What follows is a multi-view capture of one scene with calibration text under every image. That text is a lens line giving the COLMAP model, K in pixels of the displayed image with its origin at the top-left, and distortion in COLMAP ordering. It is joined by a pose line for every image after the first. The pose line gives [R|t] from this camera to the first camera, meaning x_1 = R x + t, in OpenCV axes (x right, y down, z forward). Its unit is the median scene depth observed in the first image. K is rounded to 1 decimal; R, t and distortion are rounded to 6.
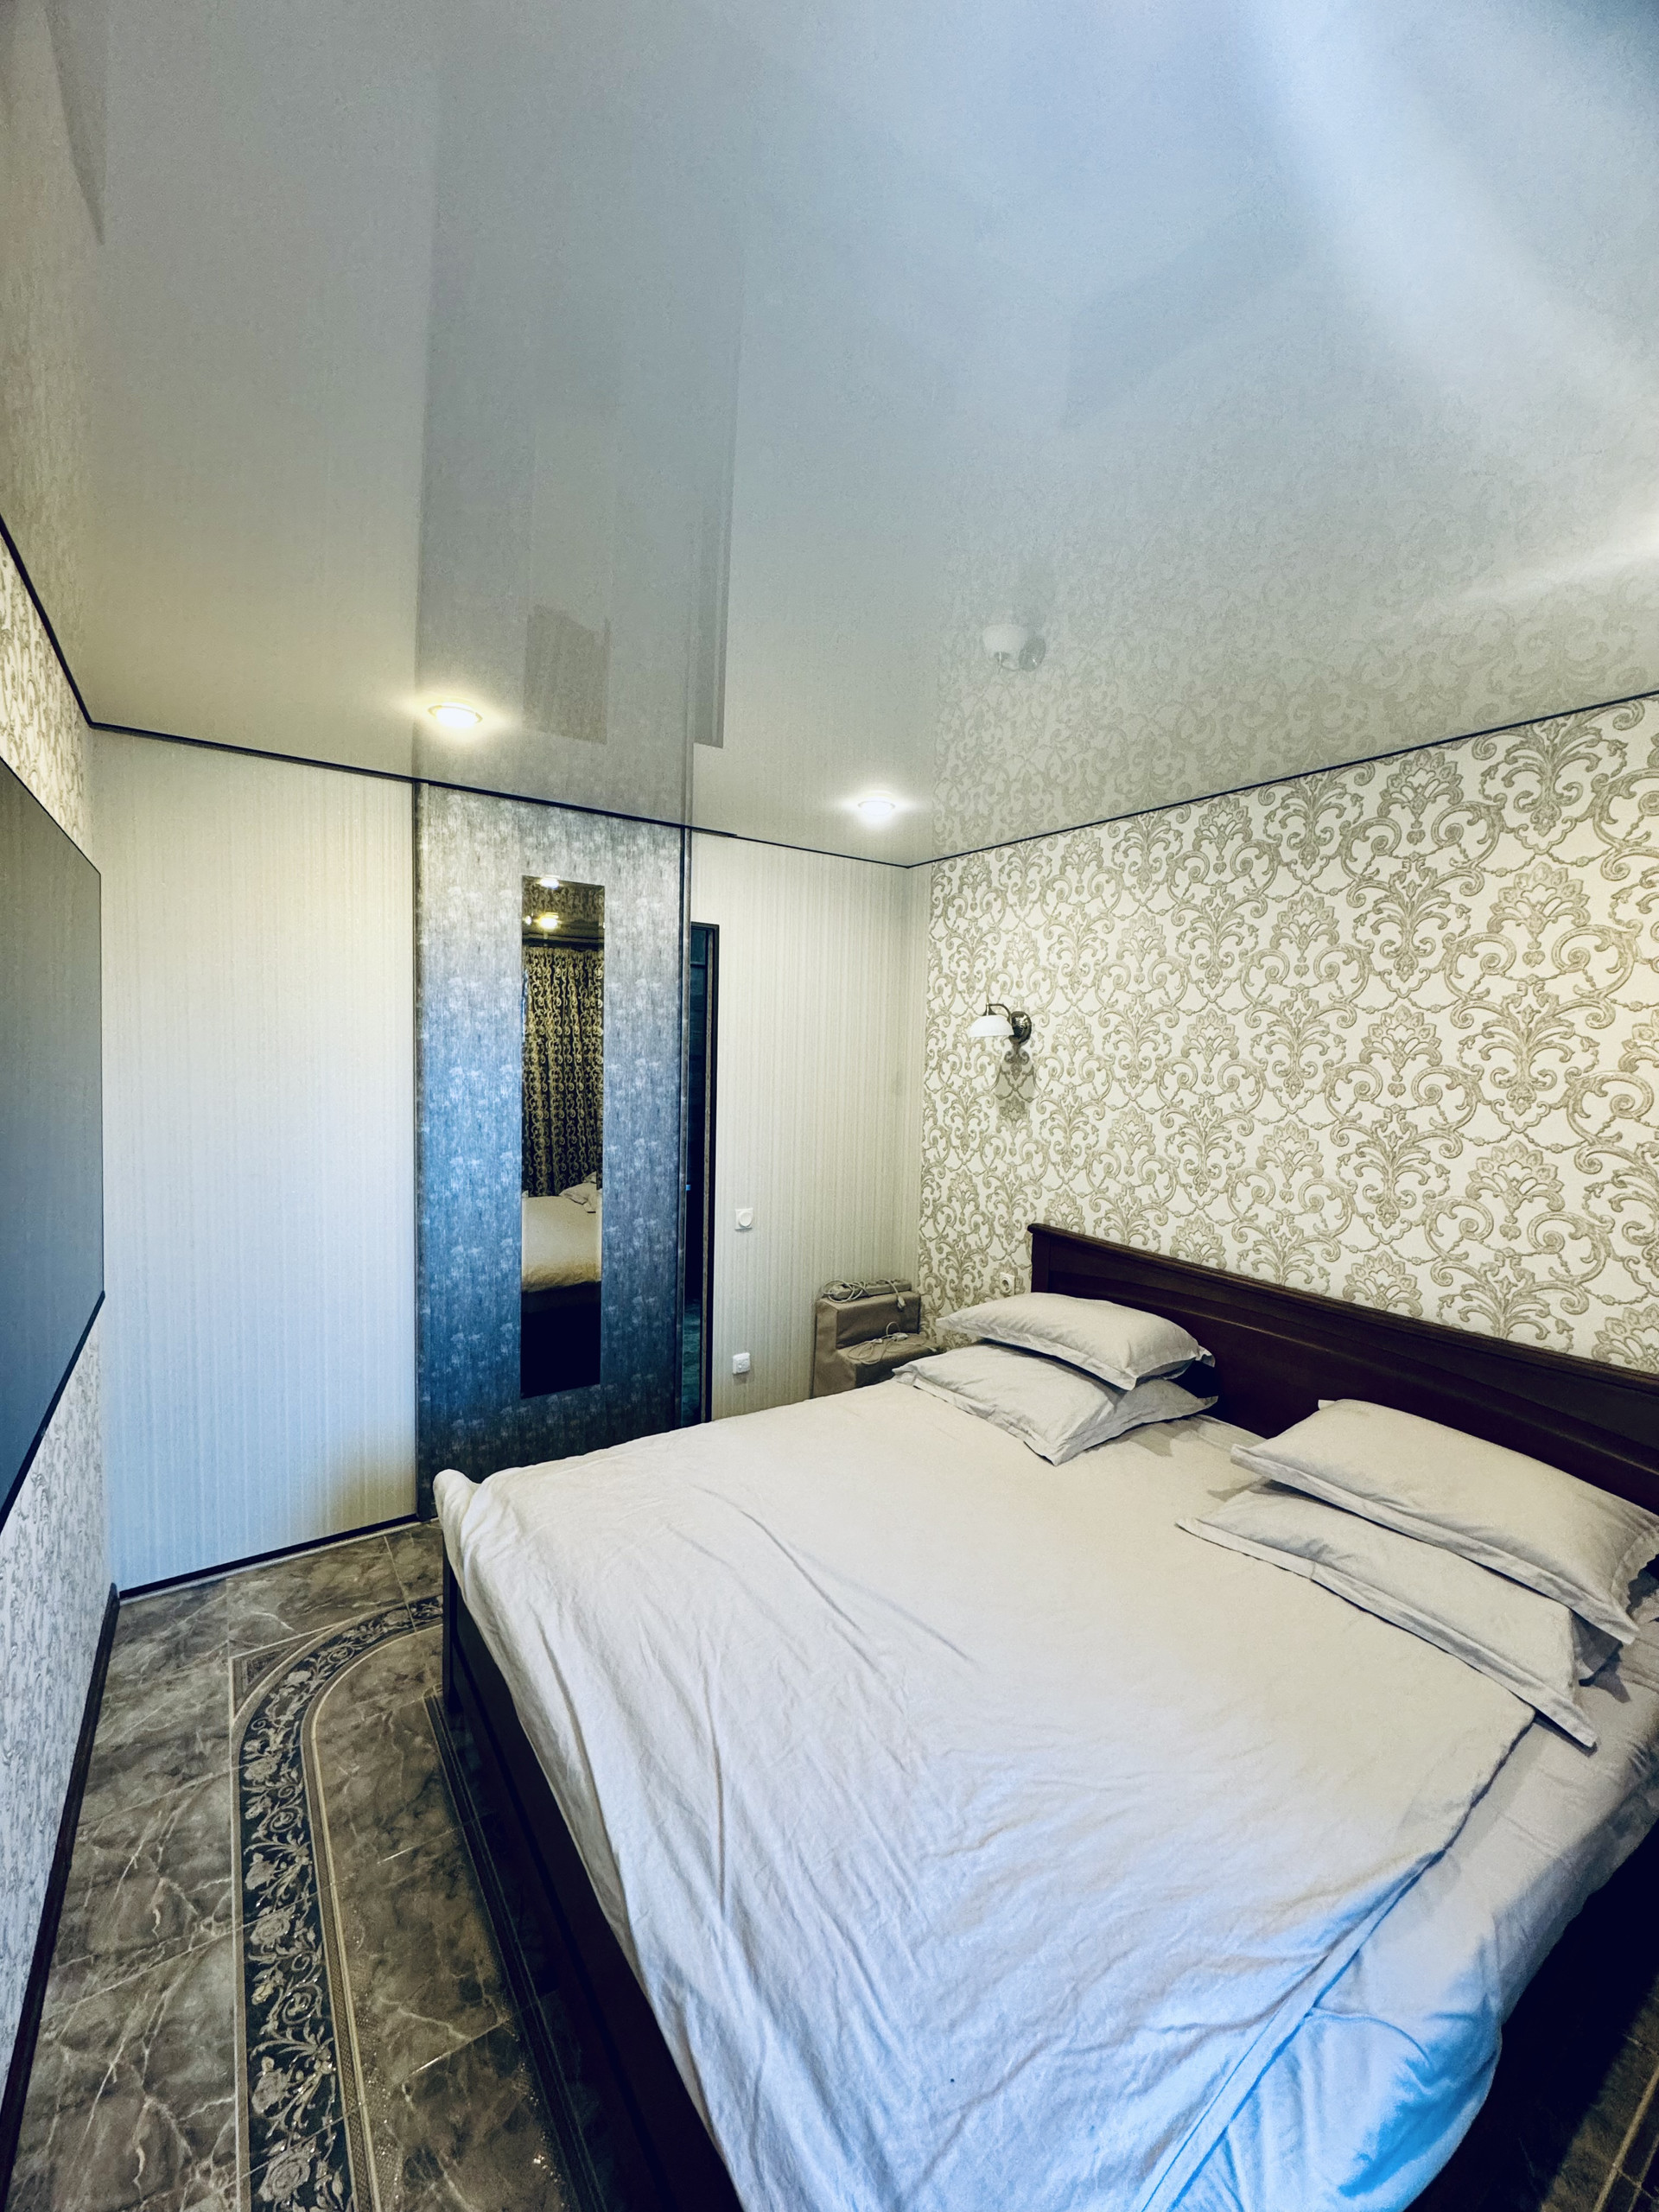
lens RADIAL K [[880.9, 0, 831.8], [0, 880.9, 1105.4], [0, 0, 1]] dist [-0.003063, 0.000724]
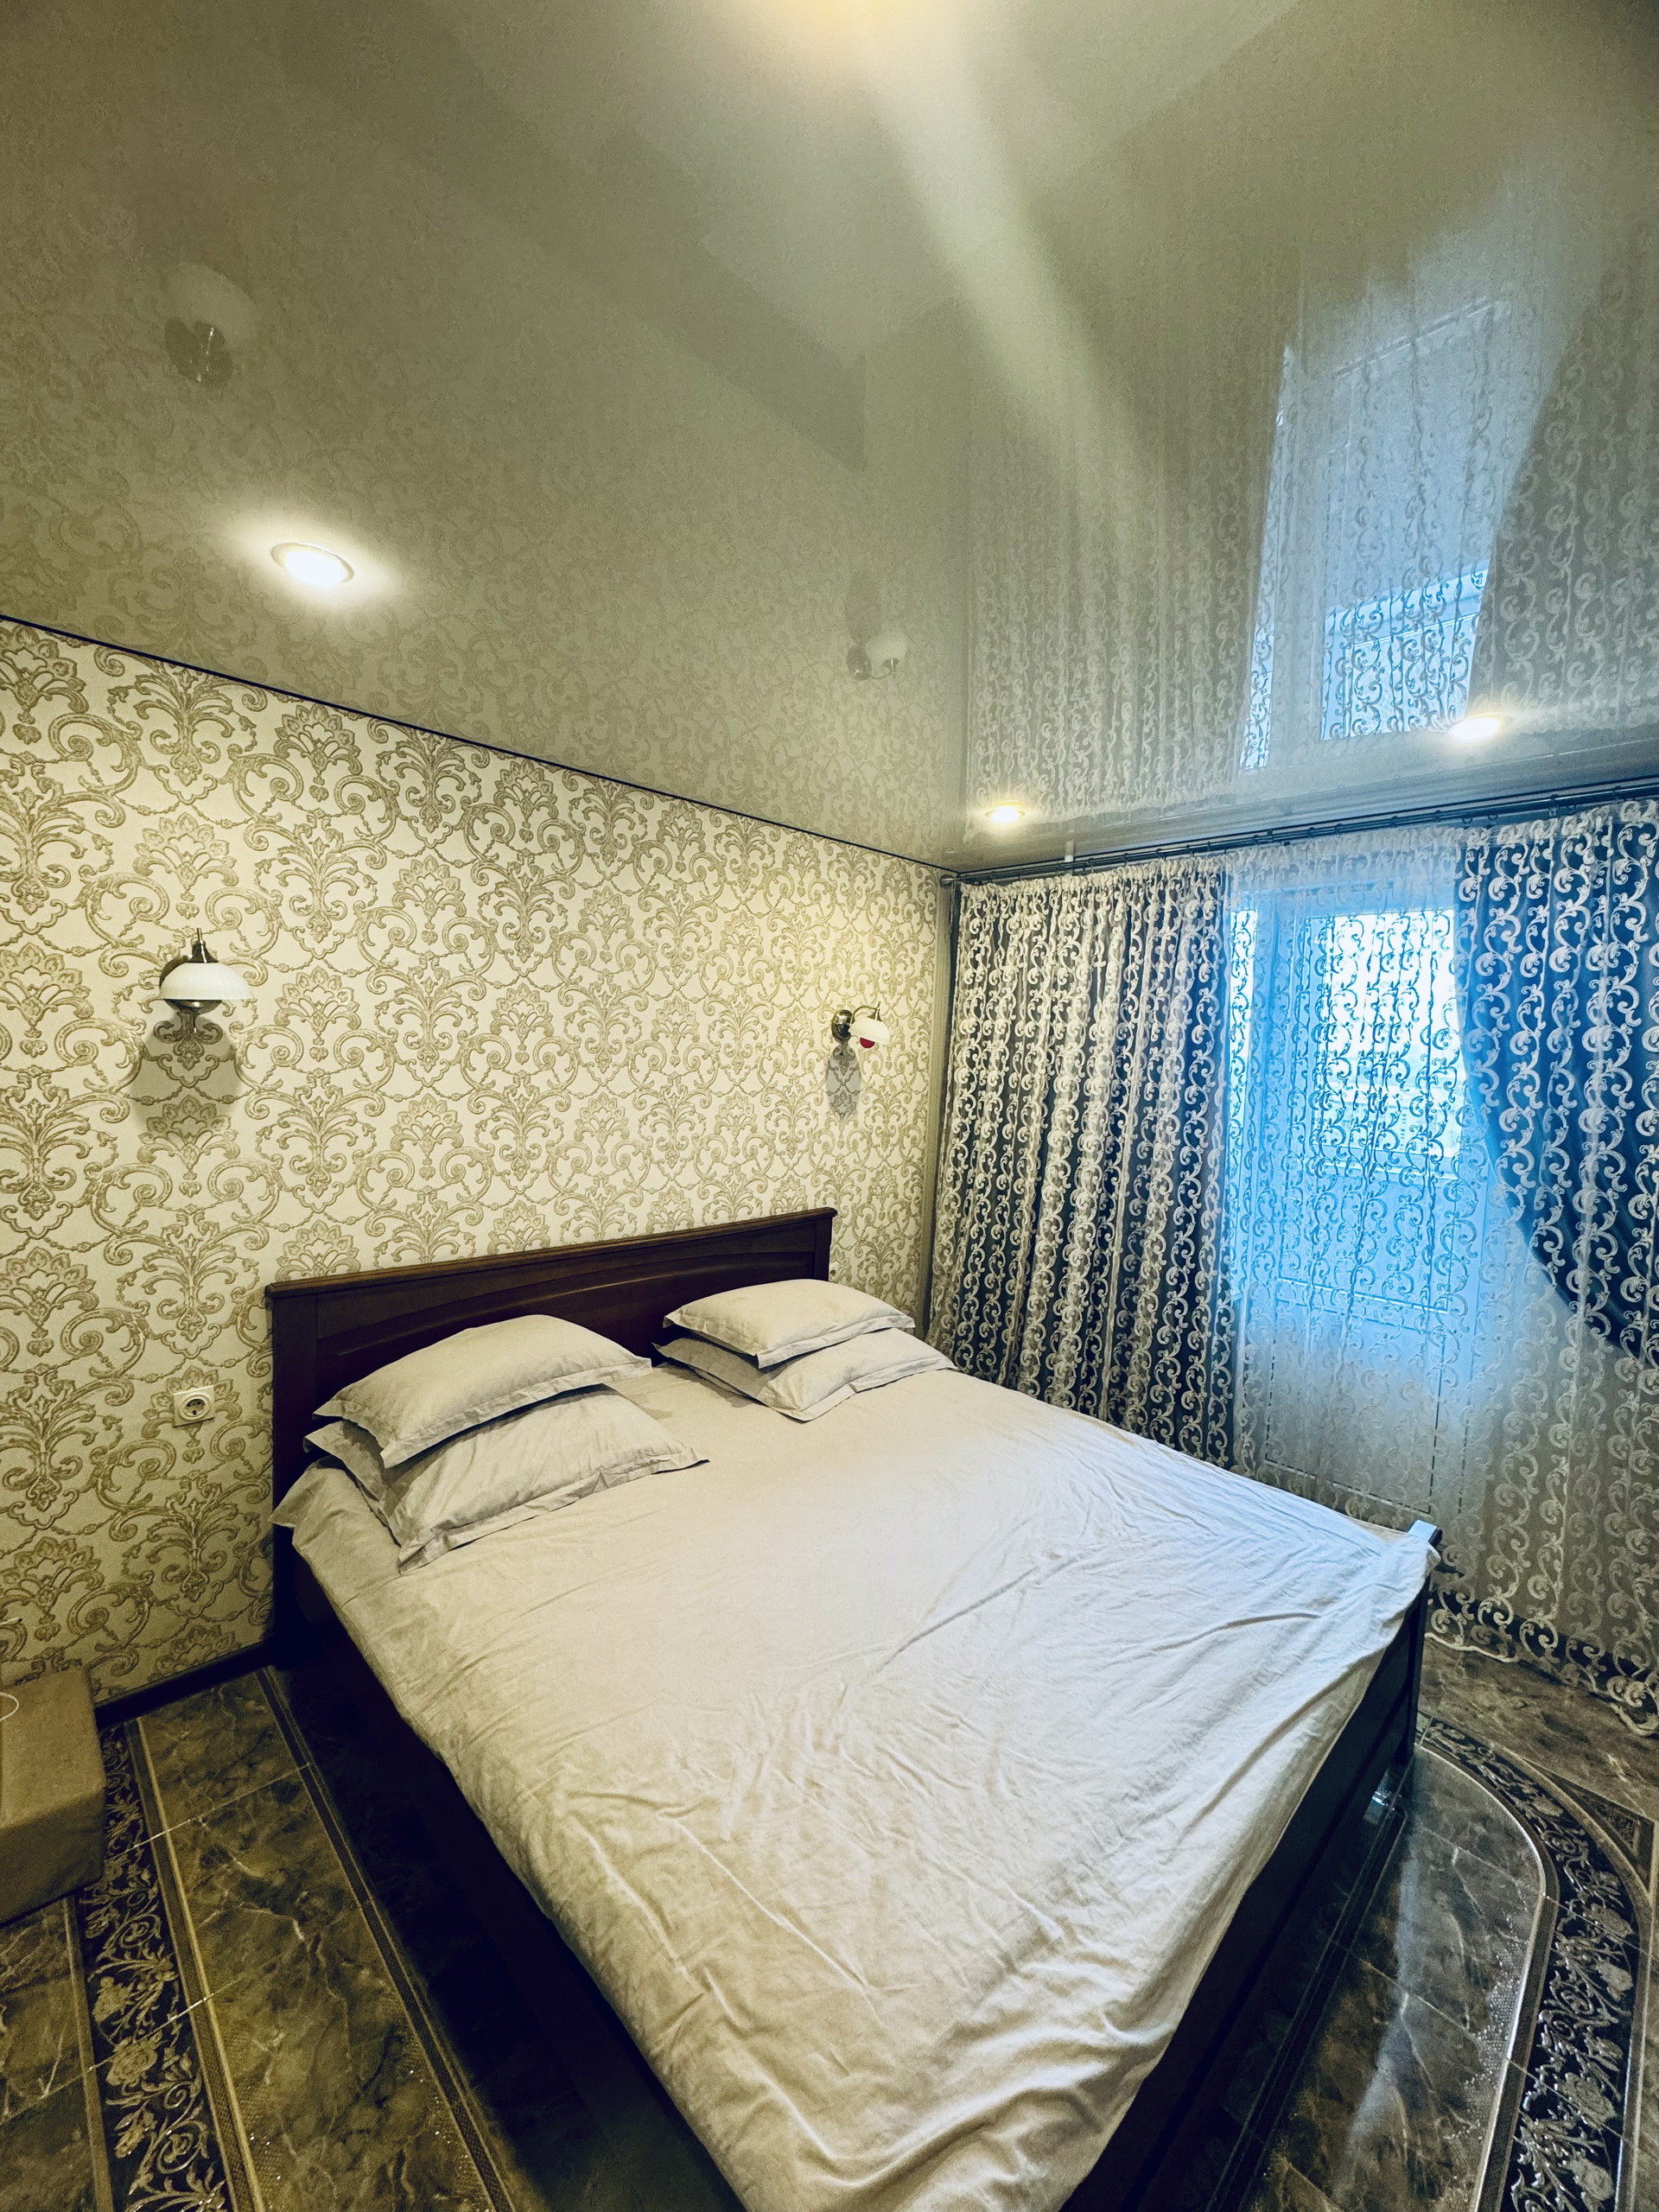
lens RADIAL K [[880.9, 0, 831.8], [0, 880.9, 1105.4], [0, 0, 1]] dist [-0.003063, 0.000724]
pose [[-0.170580, -0.104302, 0.979808, -0.539560], [0.022701, 0.993702, 0.109733, -0.071549], [-0.985082, 0.040961, -0.167138, 0.788436]]
